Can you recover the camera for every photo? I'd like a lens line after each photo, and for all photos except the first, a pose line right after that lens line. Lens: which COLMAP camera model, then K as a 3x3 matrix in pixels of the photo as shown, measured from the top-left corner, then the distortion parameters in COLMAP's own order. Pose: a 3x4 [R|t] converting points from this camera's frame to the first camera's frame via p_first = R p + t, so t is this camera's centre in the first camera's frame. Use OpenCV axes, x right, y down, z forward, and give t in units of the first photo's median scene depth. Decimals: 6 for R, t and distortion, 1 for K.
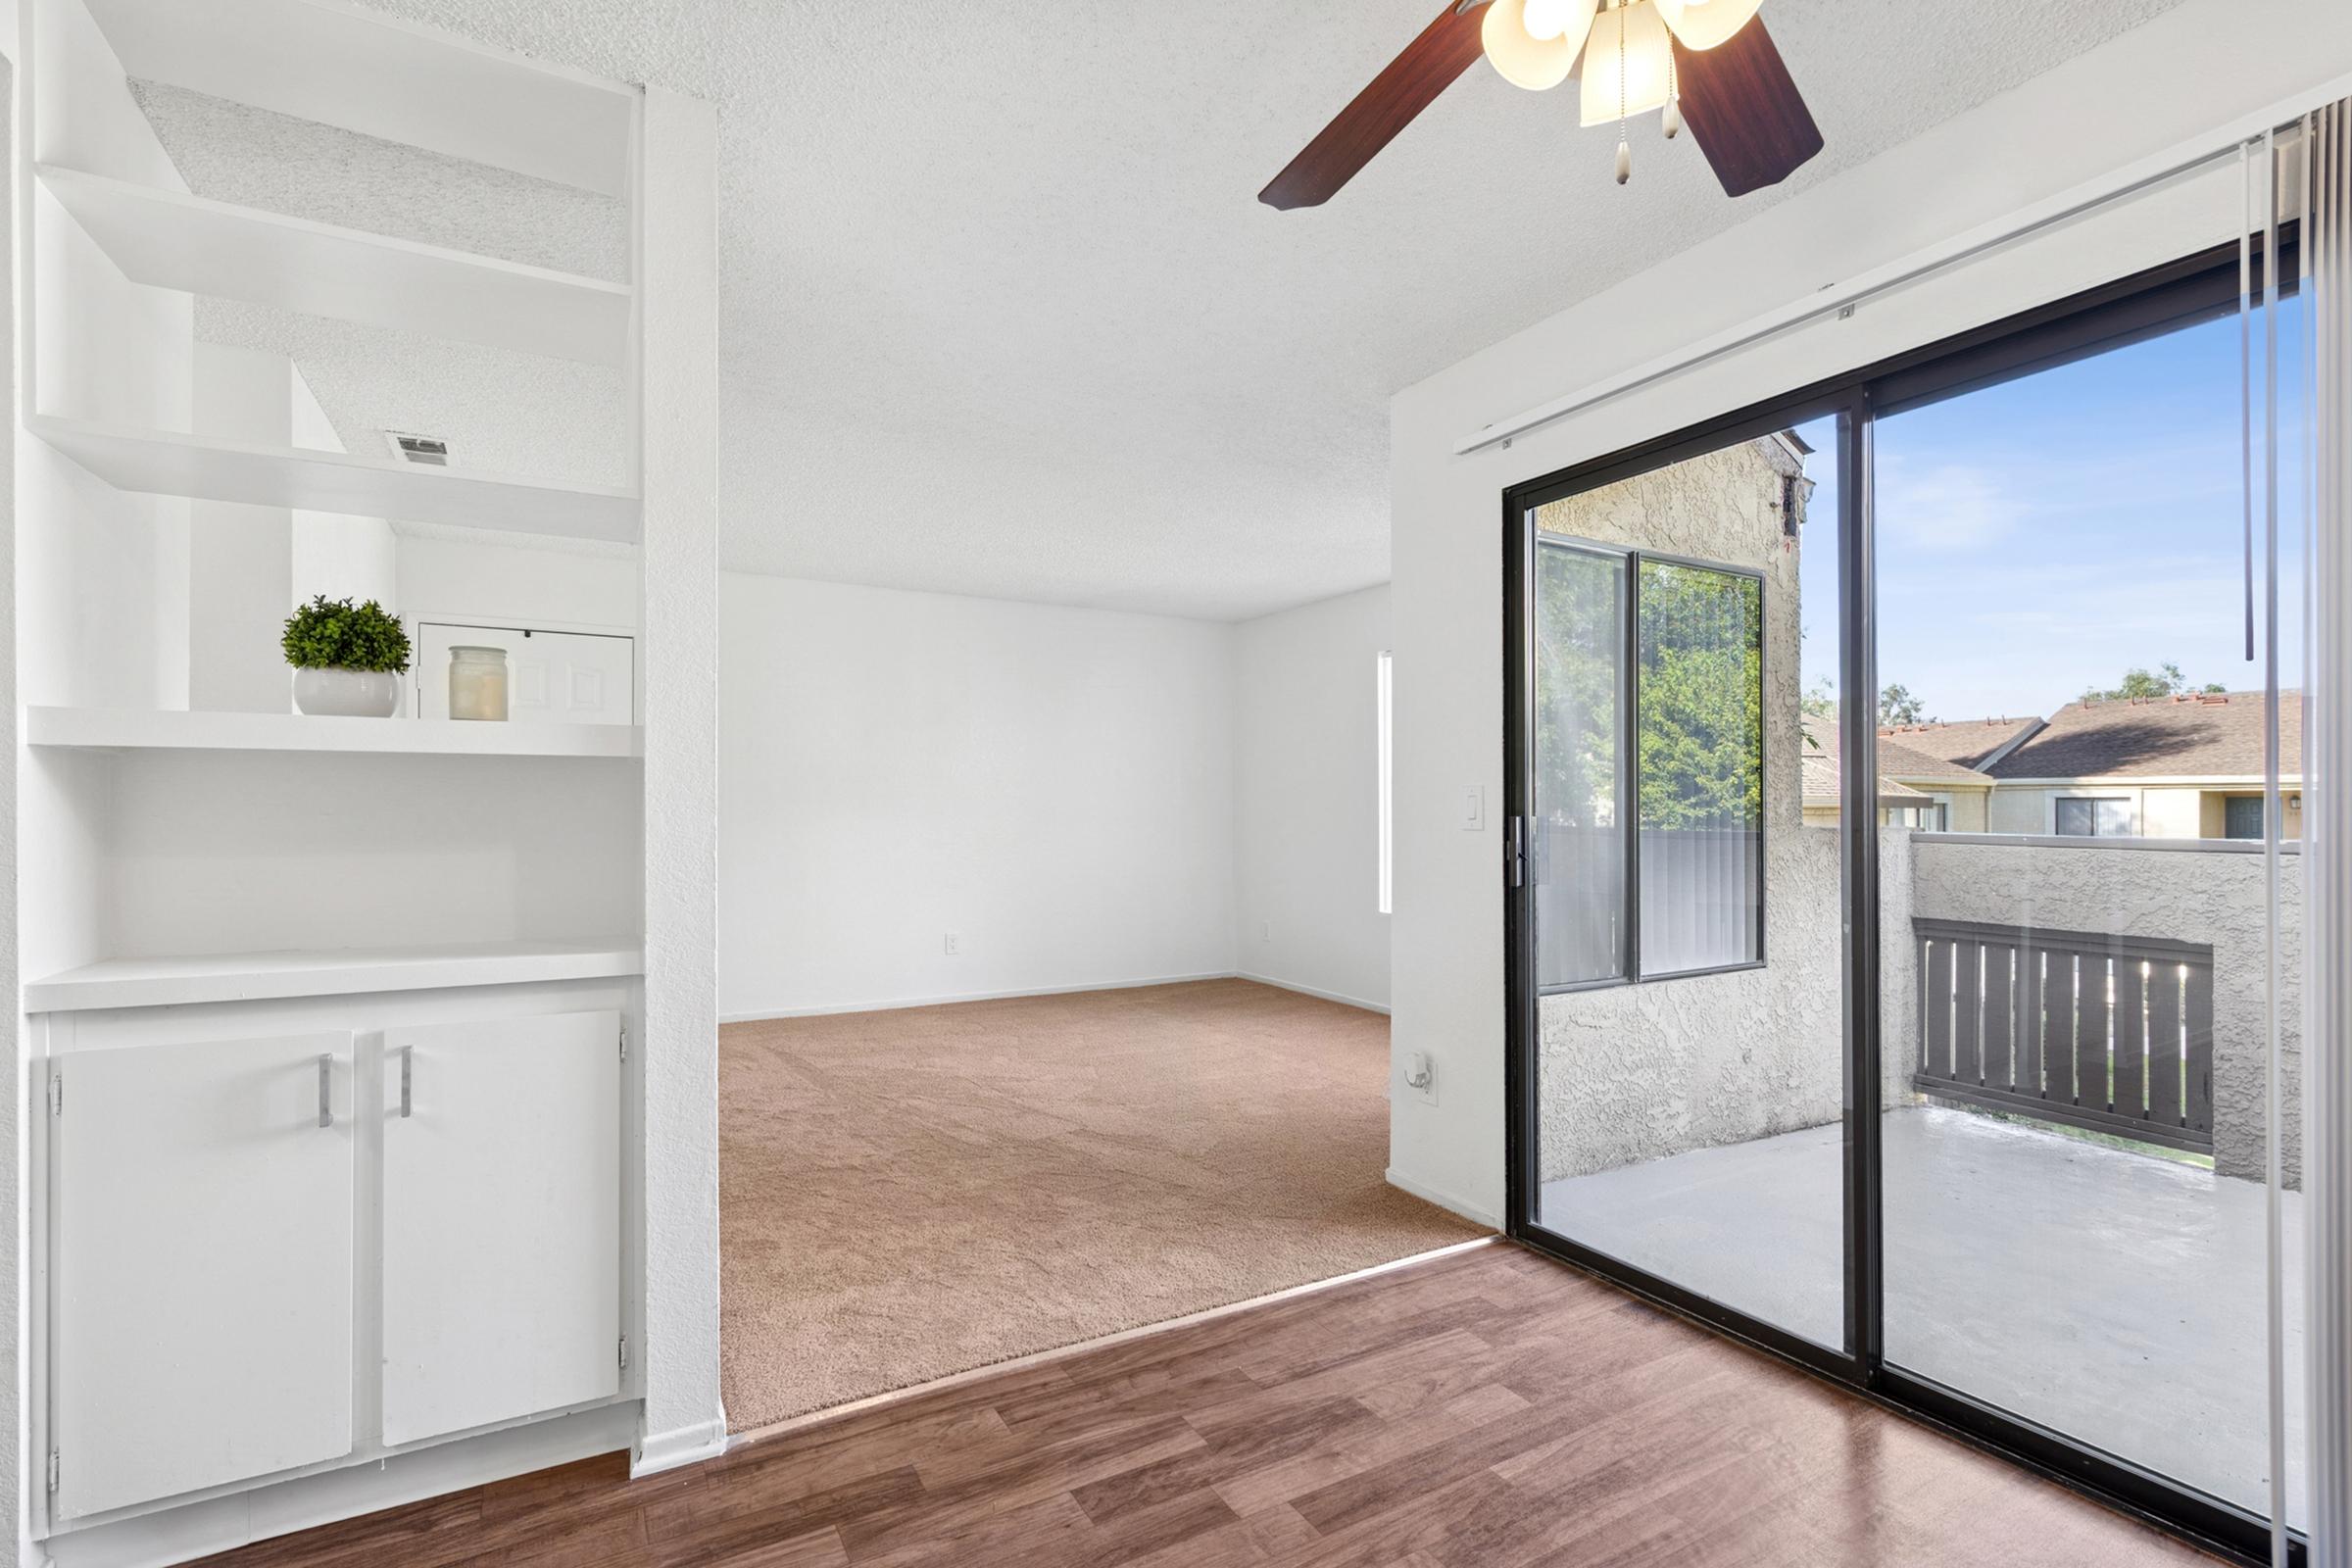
lens RADIAL K [[1071.9, 0, 1206.5], [0, 1071.9, 804.3], [0, 0, 1]] dist [-0.001672, 0.000729]
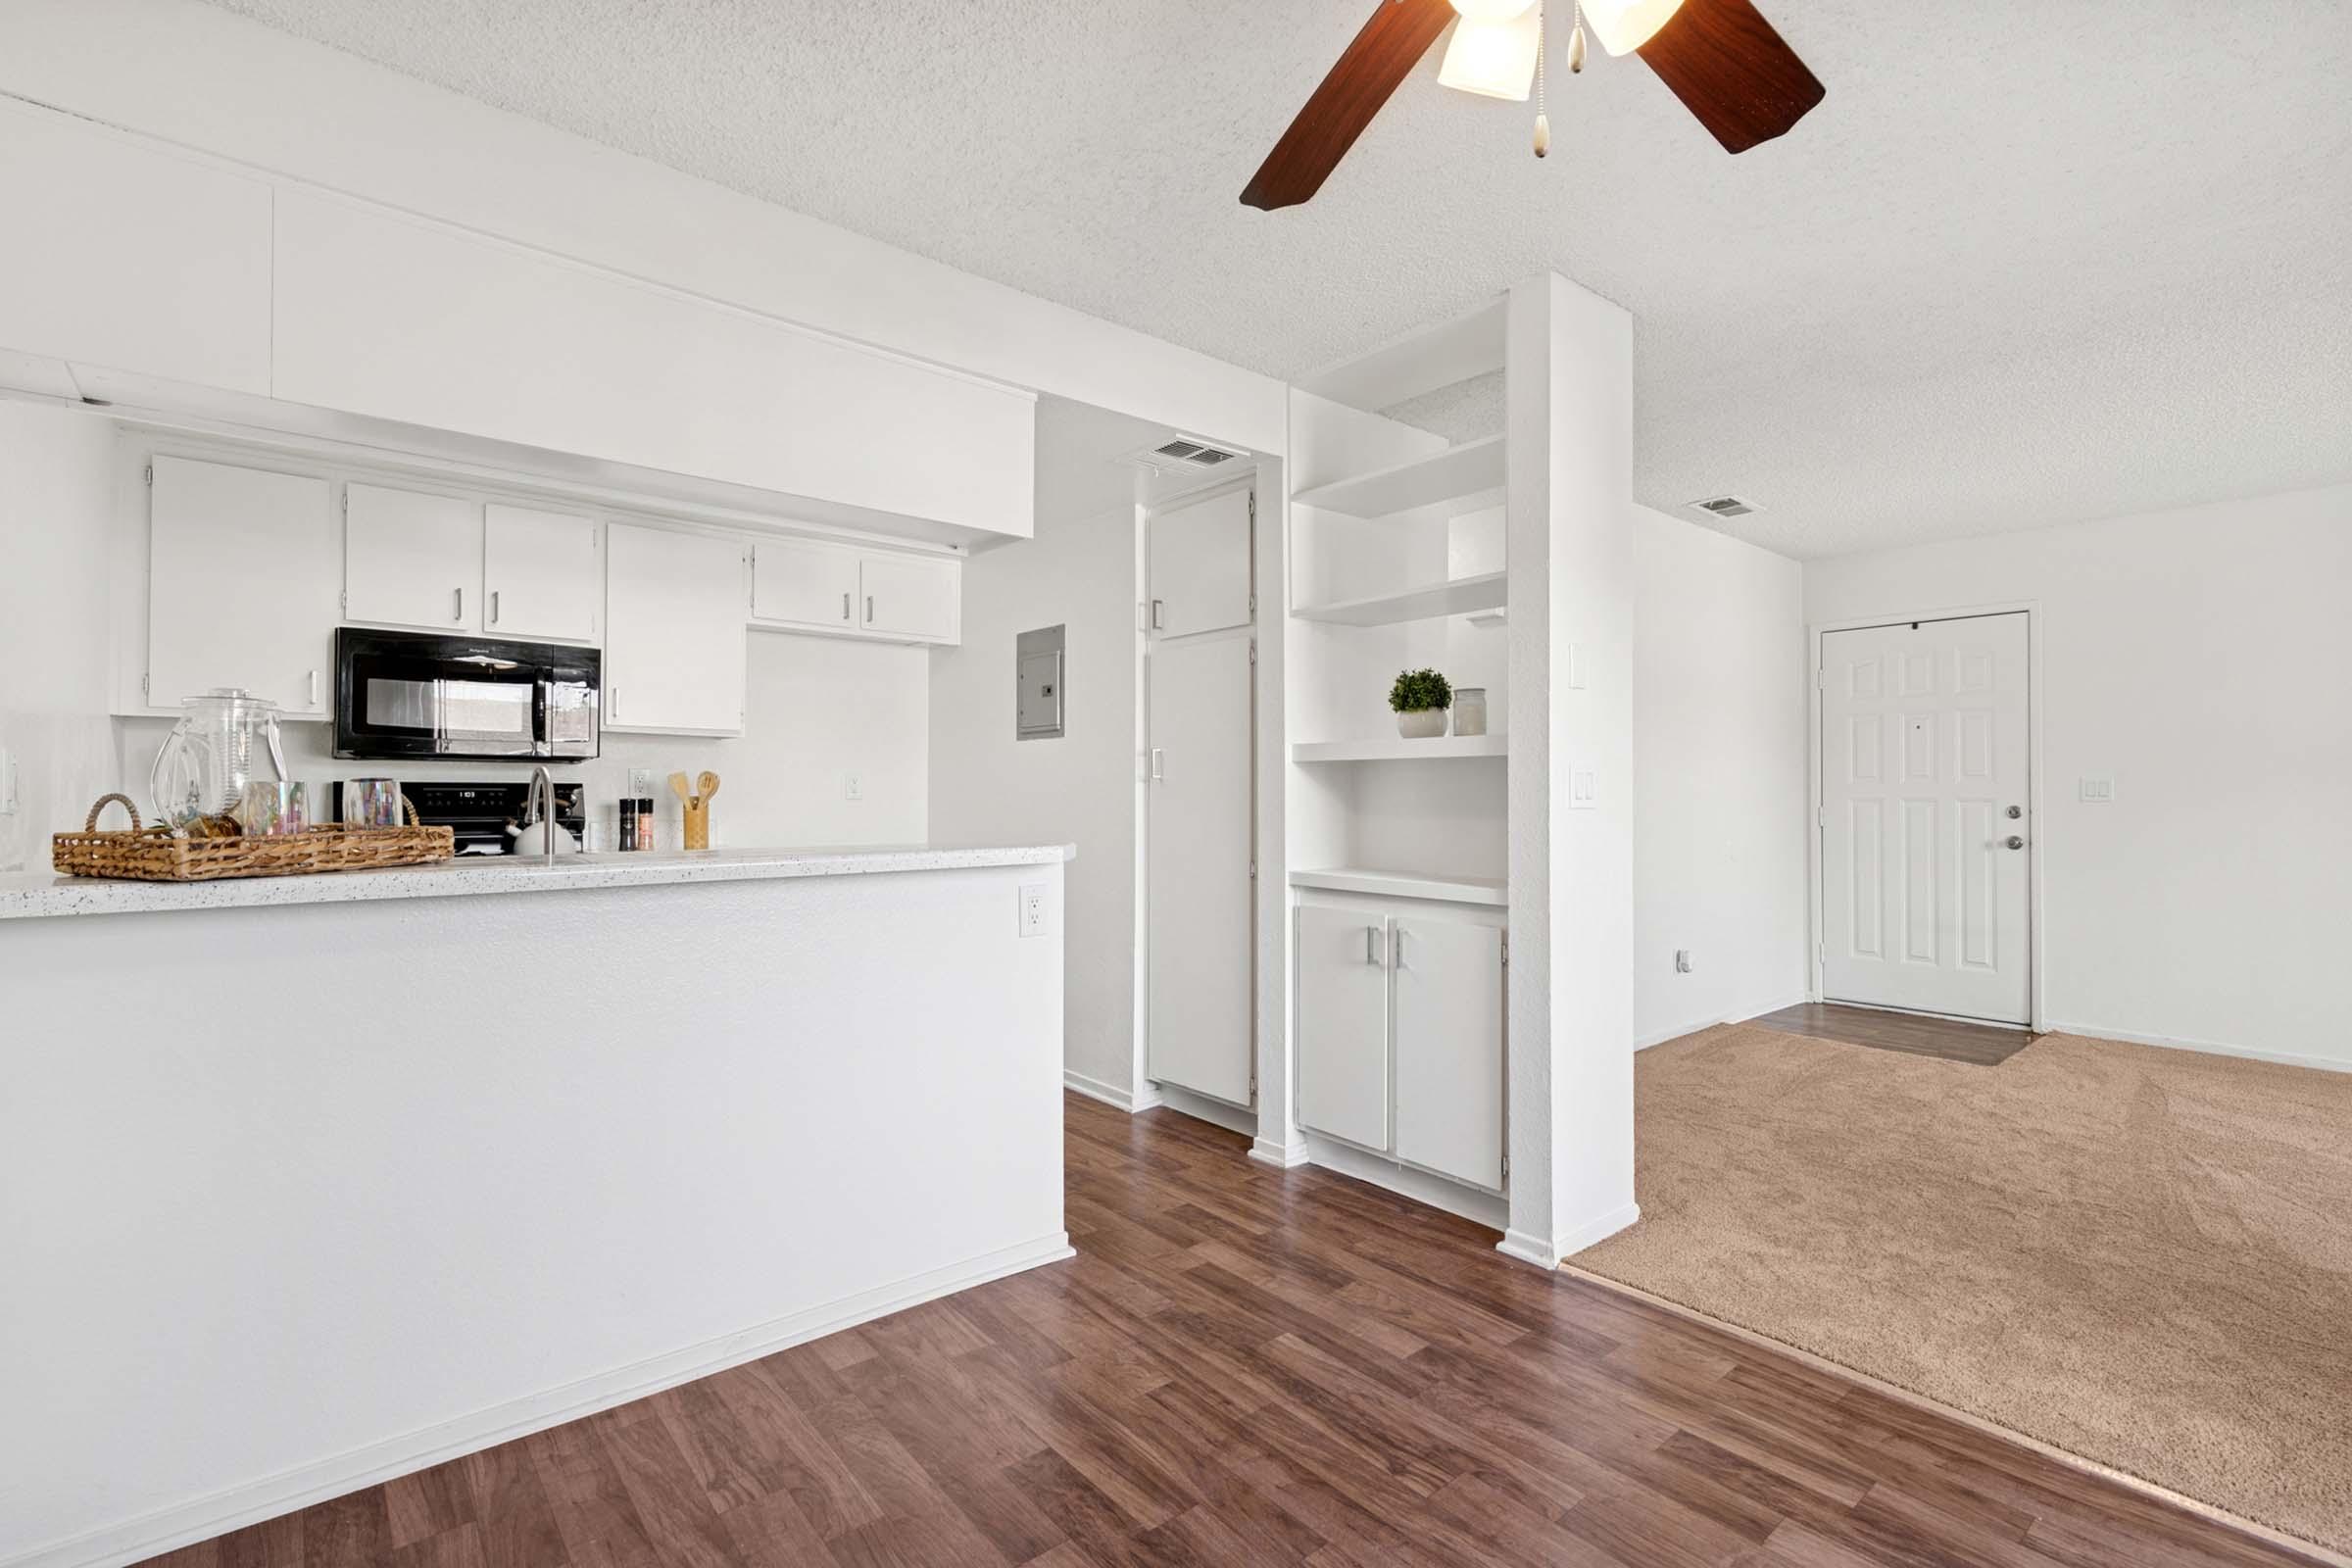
lens RADIAL K [[1071.9, 0, 1162.6], [0, 1071.9, 788.4], [0, 0, 1]] dist [-0.001672, 0.000729]
pose [[0.154942, -0.009491, -0.987878, 0.788099], [0.007144, 0.999938, -0.008487, 0.010503], [0.987898, -0.005742, 0.155000, 0.308313]]
